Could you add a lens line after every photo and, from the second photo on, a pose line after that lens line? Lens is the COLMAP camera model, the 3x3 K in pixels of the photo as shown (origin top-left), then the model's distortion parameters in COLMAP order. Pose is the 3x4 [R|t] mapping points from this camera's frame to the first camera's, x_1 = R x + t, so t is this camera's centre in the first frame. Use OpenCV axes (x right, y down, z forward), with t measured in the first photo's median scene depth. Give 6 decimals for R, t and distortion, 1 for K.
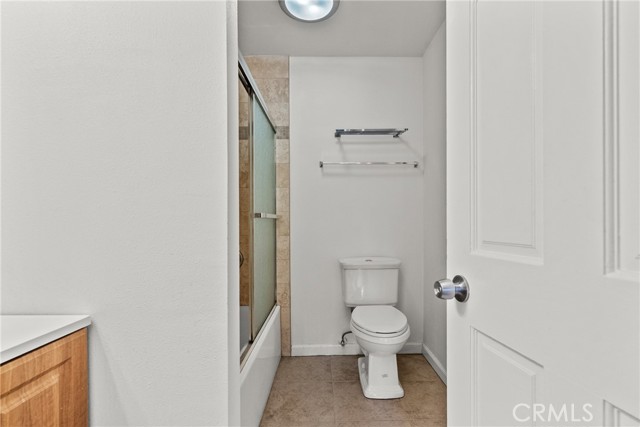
lens RADIAL K [[295.7, 0, 318.9], [0, 295.7, 223.8], [0, 0, 1]] dist [-0.003055, 0.000775]
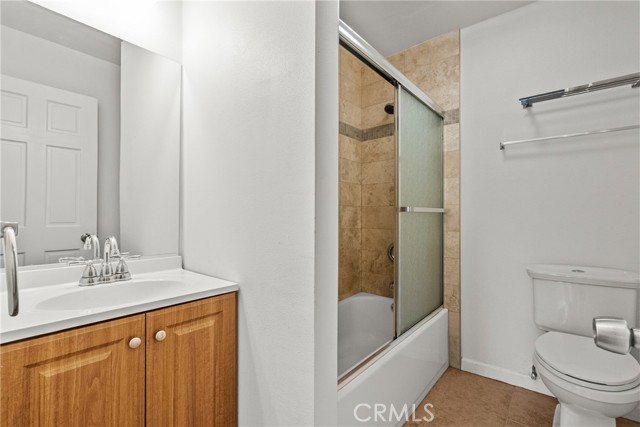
lens RADIAL K [[291.3, 0, 317.8], [0, 291.3, 214.1], [0, 0, 1]] dist [-0.000105, 0.000713]
pose [[0.771622, 0.000427, -0.636081, 0.128312], [-0.007171, 0.999942, -0.008028, -0.002508], [0.636041, 0.010756, 0.771580, 0.060949]]
